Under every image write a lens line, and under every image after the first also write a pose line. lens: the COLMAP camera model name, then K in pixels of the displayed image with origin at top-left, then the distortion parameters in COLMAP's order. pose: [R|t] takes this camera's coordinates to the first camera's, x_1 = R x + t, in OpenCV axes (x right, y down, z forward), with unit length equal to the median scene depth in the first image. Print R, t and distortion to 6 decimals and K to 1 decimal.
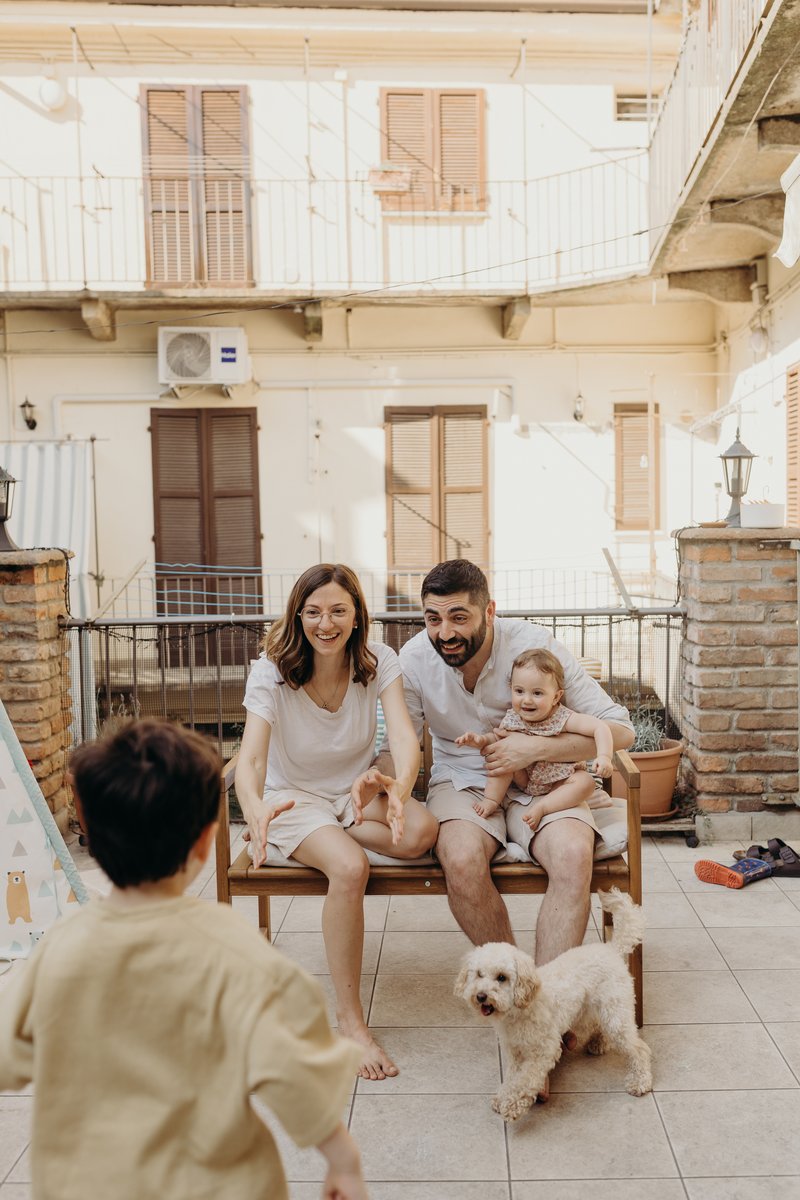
lens RADIAL K [[1122.1, 0, 400.0], [0, 1122.1, 600.0], [0, 0, 1]] dist [-0.014400, -0.013279]
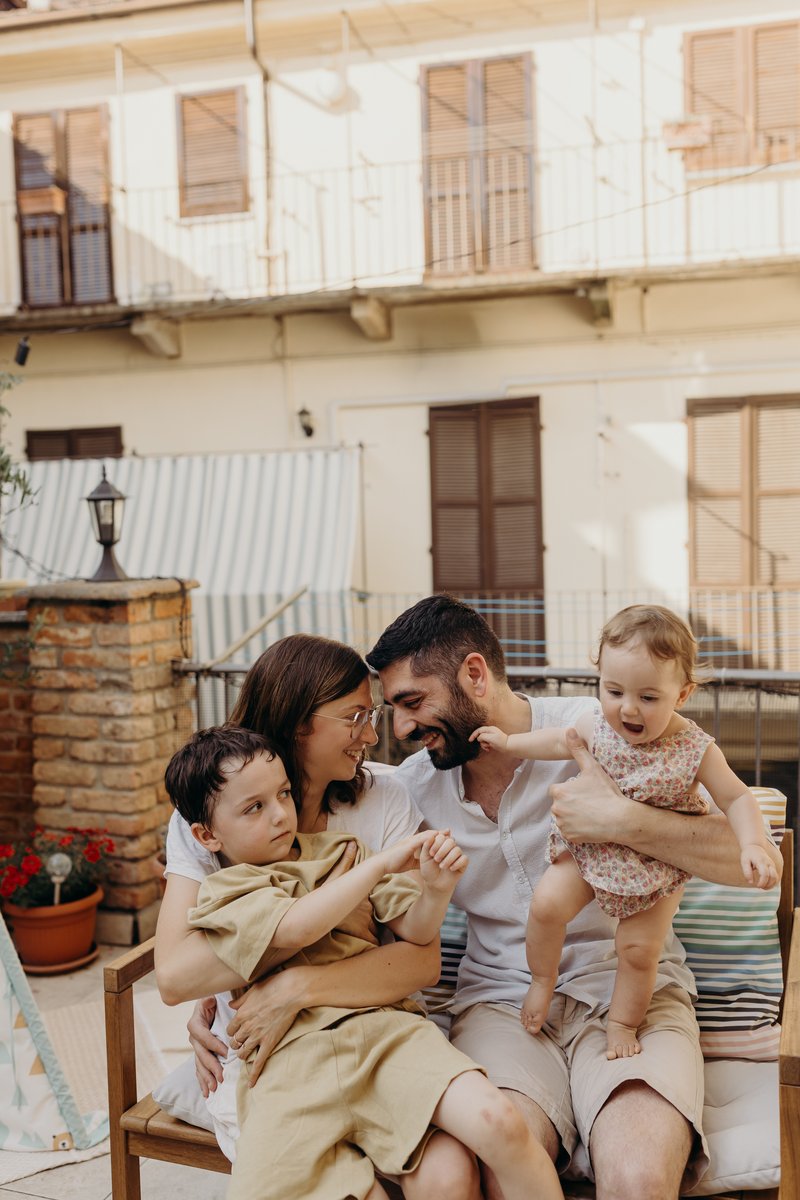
lens RADIAL K [[1122.1, 0, 400.0], [0, 1122.1, 600.0], [0, 0, 1]] dist [-0.014400, -0.013279]
pose [[0.951814, 0.012214, -0.306432, 0.045647], [-0.013004, 0.999915, -0.000536, -0.013127], [0.306399, 0.004495, 0.951892, 0.109660]]
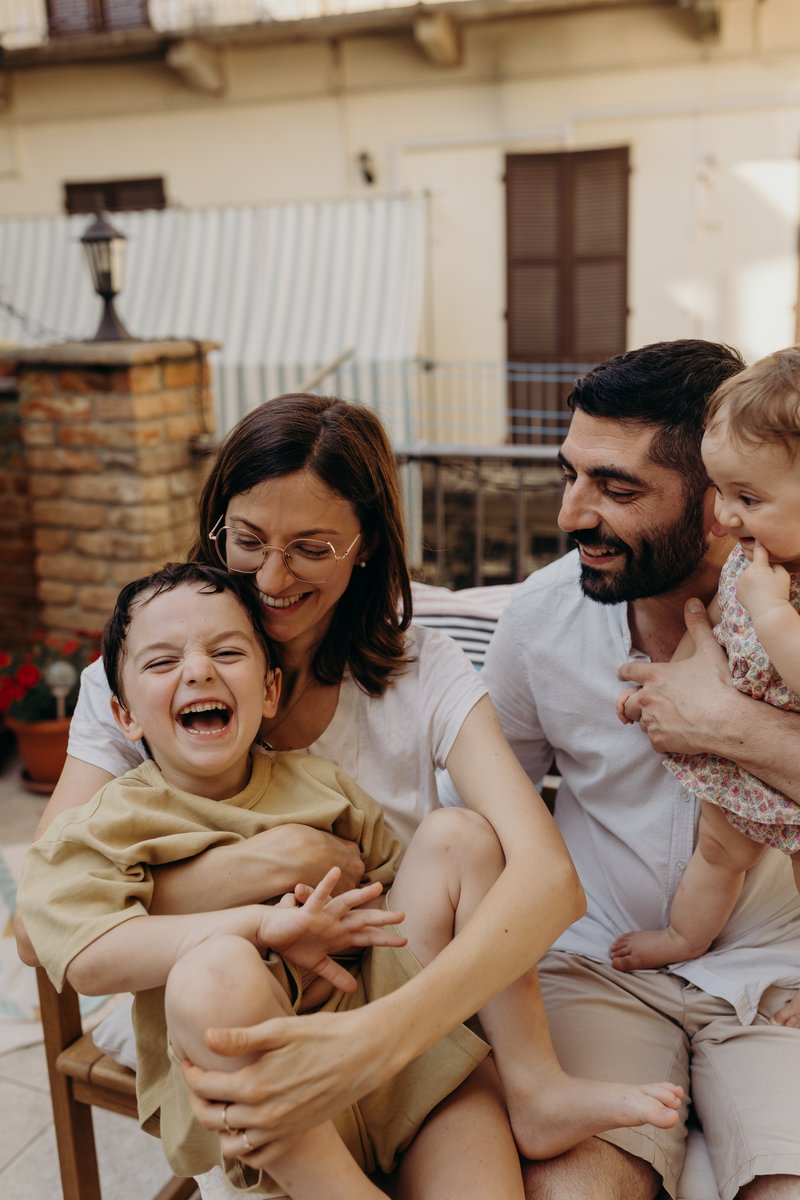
lens RADIAL K [[1151.0, 0, 422.0], [0, 1151.0, 577.8], [0, 0, 1]] dist [0.009716, 0.007232]
pose [[0.937452, 0.074693, -0.340007, 0.034724], [-0.014746, 0.984354, 0.175587, -0.011482], [0.347802, -0.159590, 0.923886, 0.155066]]
